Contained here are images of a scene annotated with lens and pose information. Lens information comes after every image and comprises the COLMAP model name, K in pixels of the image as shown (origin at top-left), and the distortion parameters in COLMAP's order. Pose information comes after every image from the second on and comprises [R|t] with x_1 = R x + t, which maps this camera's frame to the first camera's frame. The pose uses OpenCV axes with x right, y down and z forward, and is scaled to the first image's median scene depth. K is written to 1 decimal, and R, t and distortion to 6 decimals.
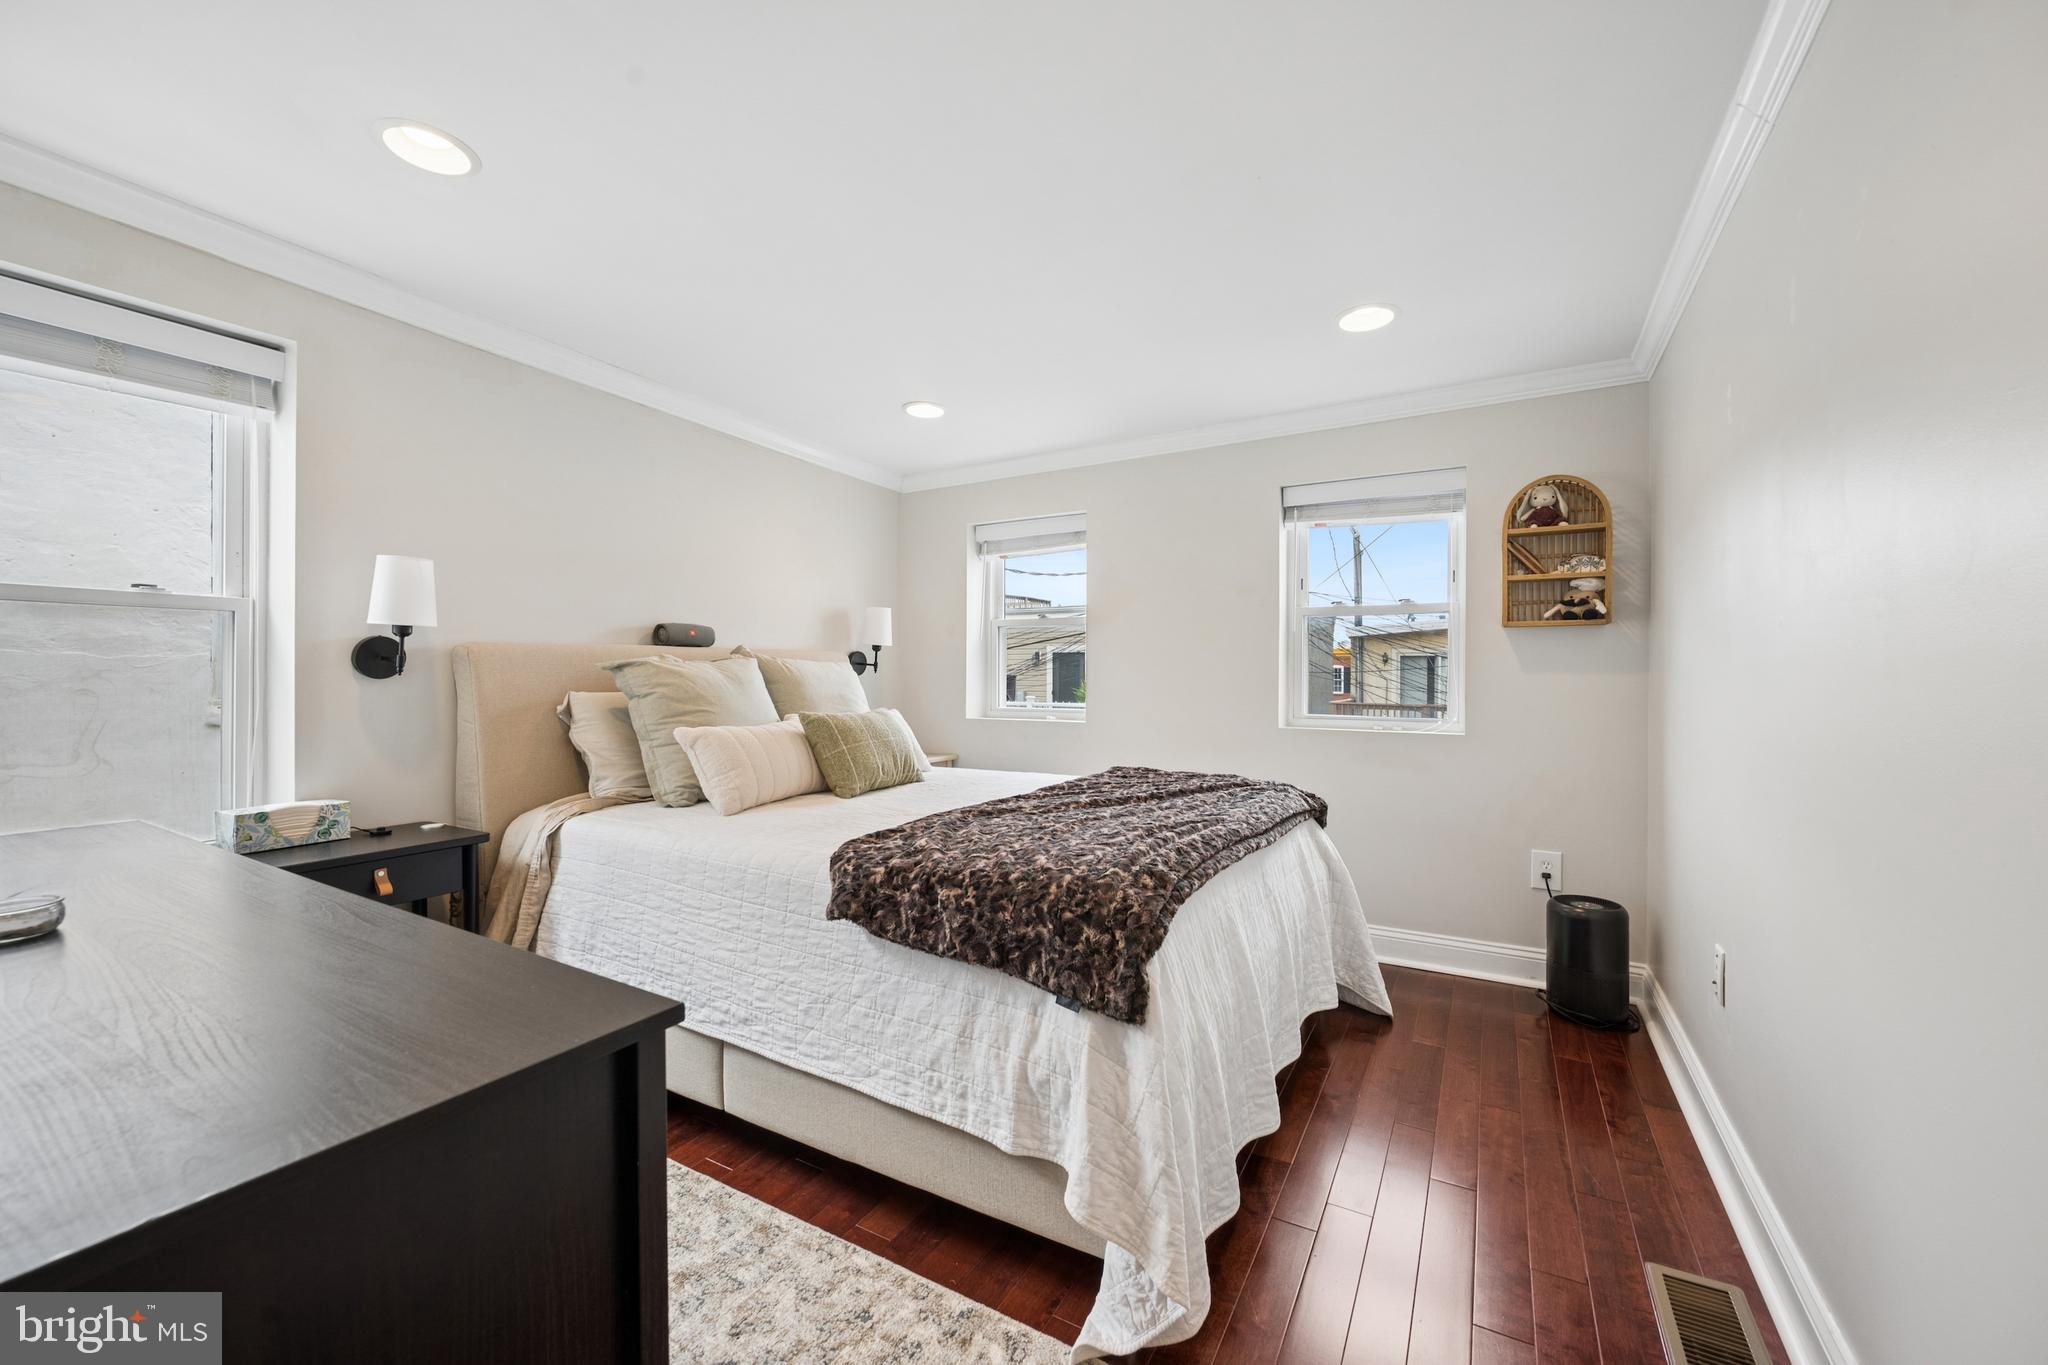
lens RADIAL K [[809.0, 0, 1025.7], [0, 809.0, 671.1], [0, 0, 1]] dist [0.000305, -0.000427]
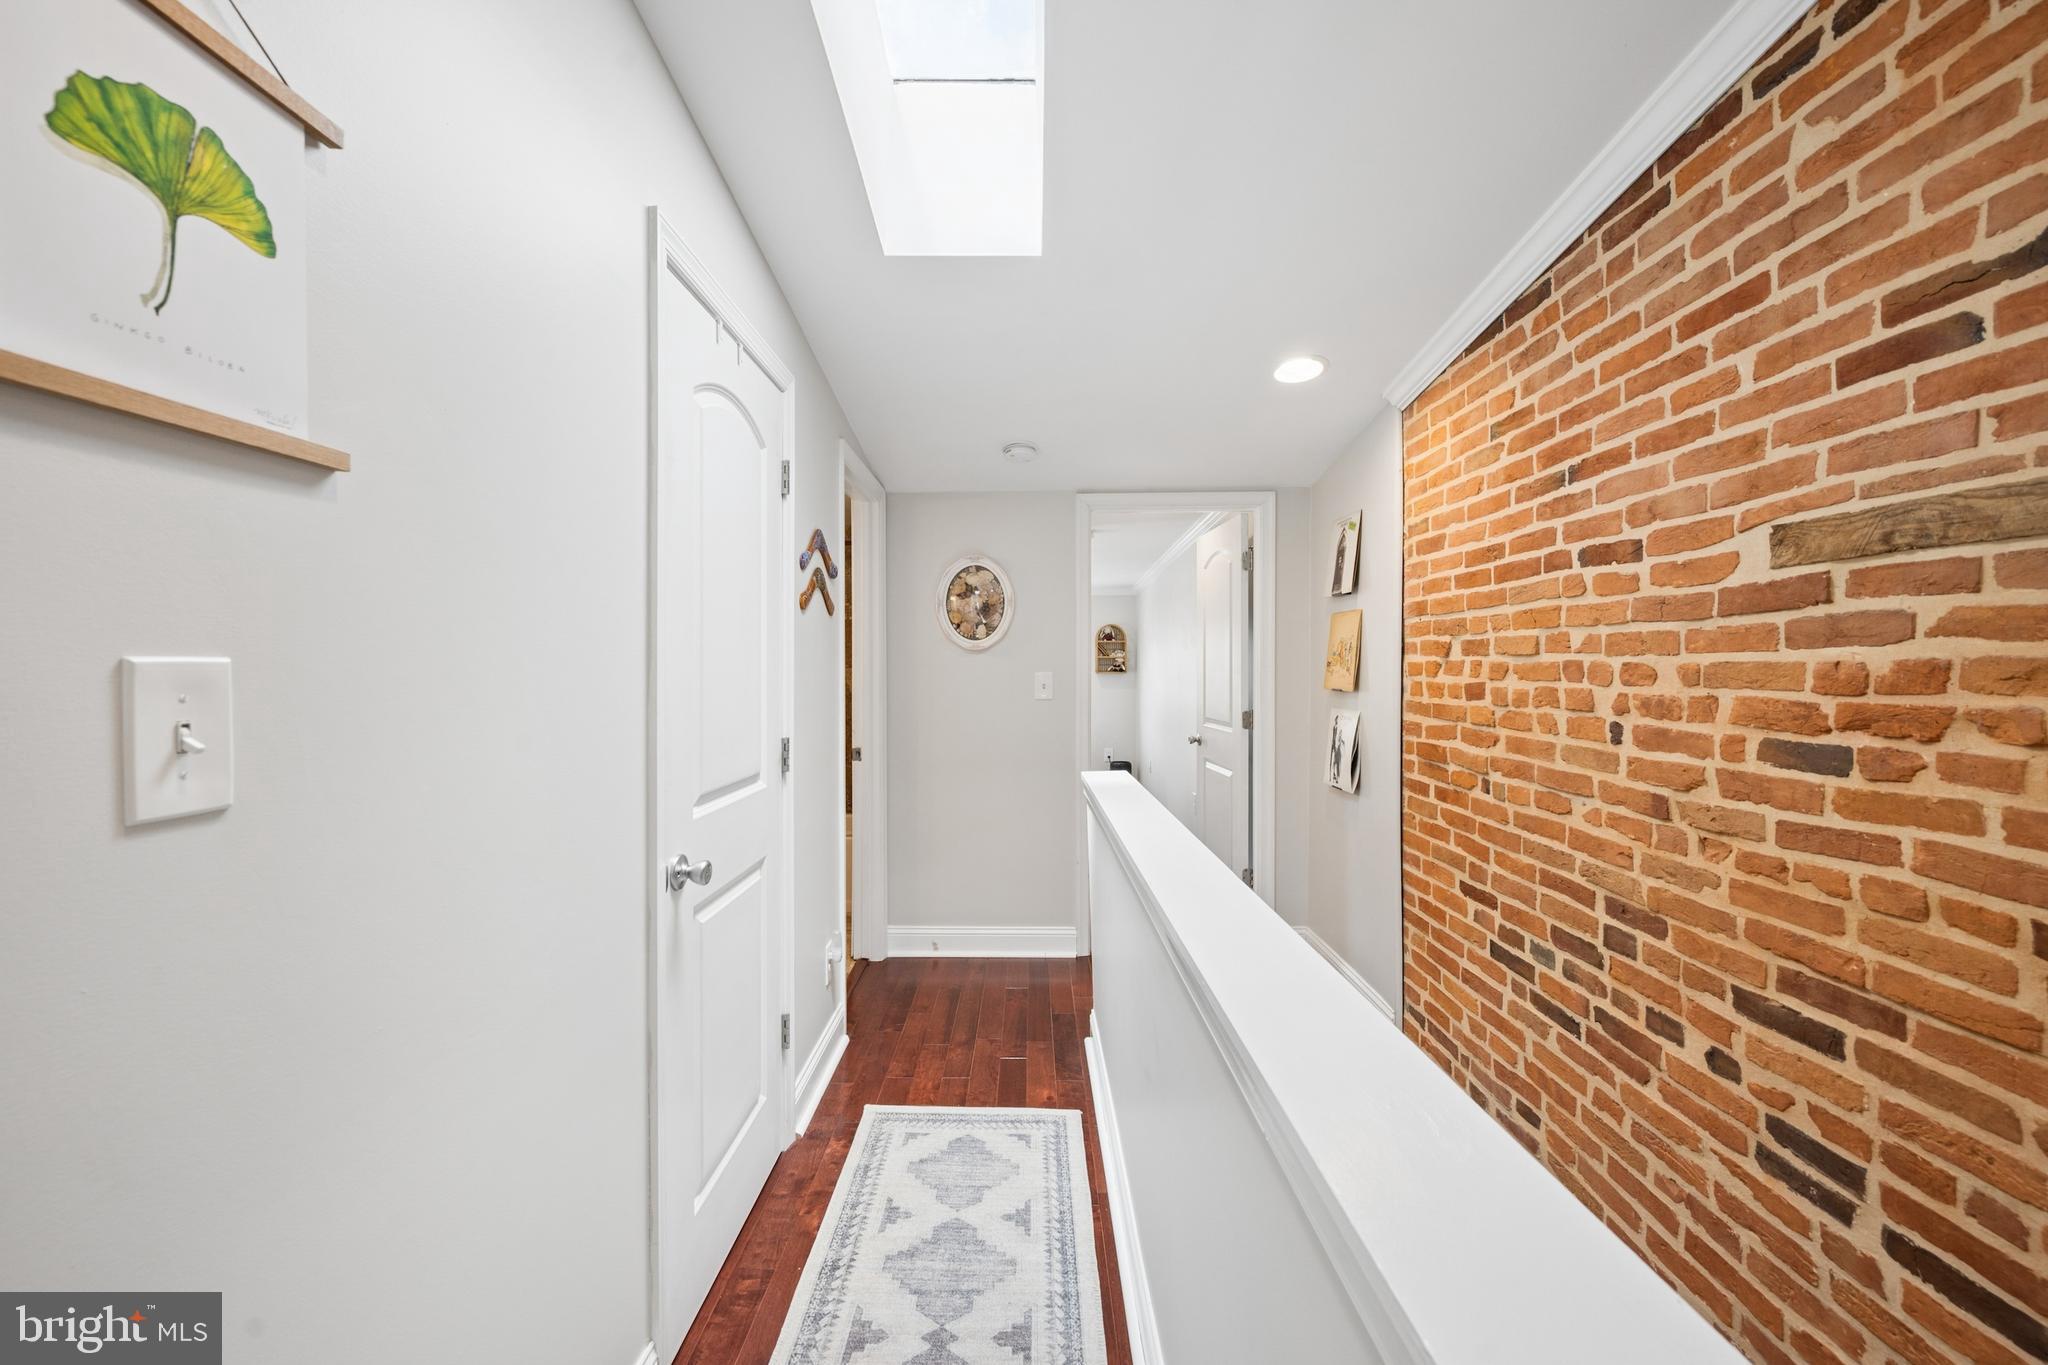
lens RADIAL K [[813.7, 0, 1020.8], [0, 813.7, 667.0], [0, 0, 1]] dist [-0.000556, 0.000069]
pose [[0.873198, -0.003295, 0.487354, -1.524488], [0.002785, 0.999995, 0.001771, -0.116281], [-0.487357, -0.000189, 0.873203, -2.024480]]
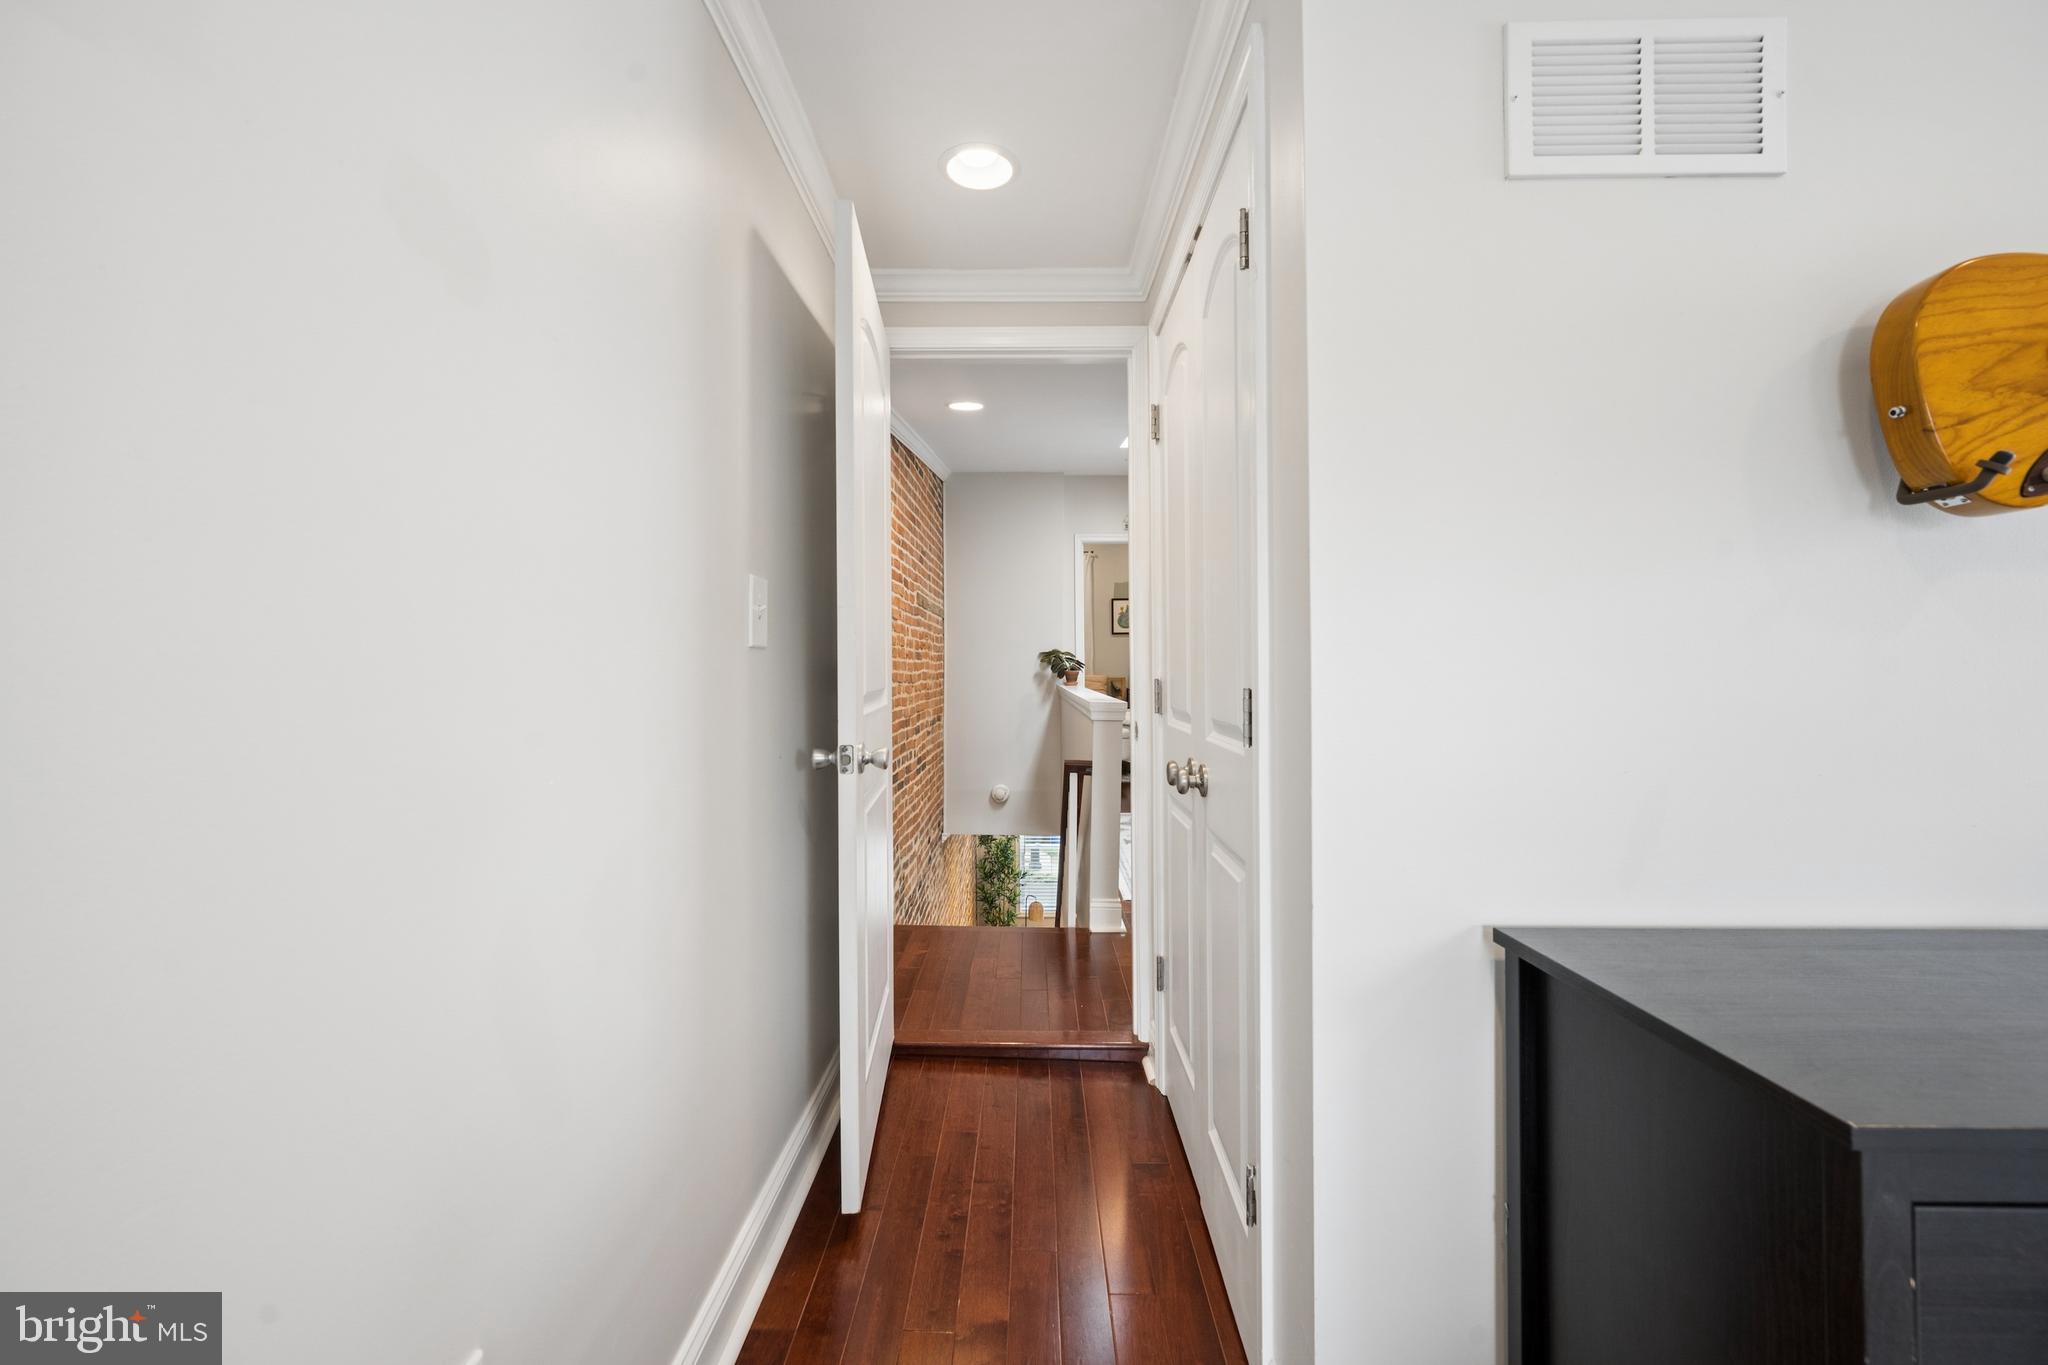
lens RADIAL K [[813.7, 0, 1020.8], [0, 813.7, 667.0], [0, 0, 1]] dist [-0.000556, 0.000069]
pose [[-0.872305, 0.000598, -0.488961, 1.986656], [0.001527, 0.999998, -0.001501, 0.104337], [0.488959, -0.002056, -0.872304, 2.950148]]
